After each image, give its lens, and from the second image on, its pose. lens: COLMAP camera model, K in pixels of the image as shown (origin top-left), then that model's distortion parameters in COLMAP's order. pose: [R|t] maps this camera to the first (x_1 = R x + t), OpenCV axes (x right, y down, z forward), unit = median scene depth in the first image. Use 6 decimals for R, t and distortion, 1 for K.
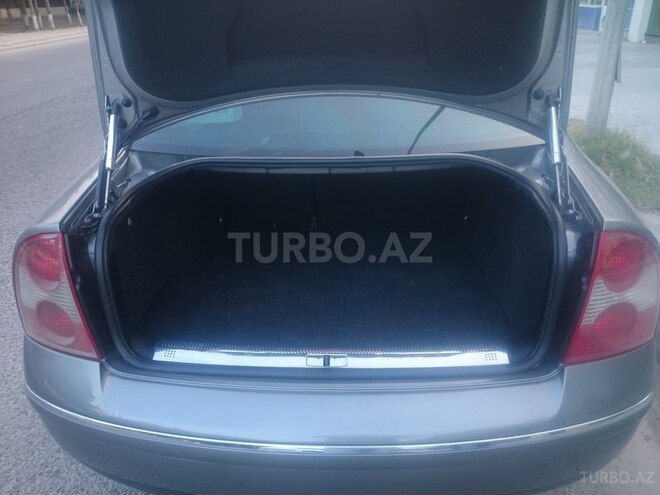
lens RADIAL K [[534.8, 0, 330.0], [0, 534.8, 247.5], [0, 0, 1]] dist [0.000576, 0.005140]
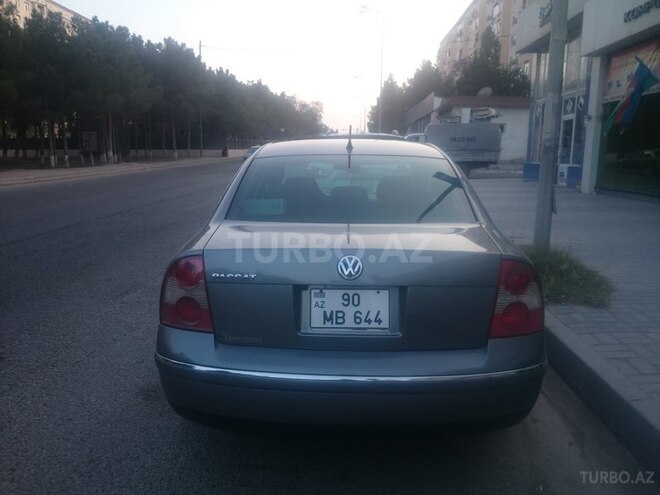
lens RADIAL K [[514.2, 0, 330.0], [0, 514.2, 247.5], [0, 0, 1]] dist [0.079853, -0.101197]
pose [[0.999285, 0.030358, 0.022555, -0.023263], [-0.023771, 0.968014, -0.249767, 0.072301], [-0.029416, 0.249052, 0.968043, -0.133978]]
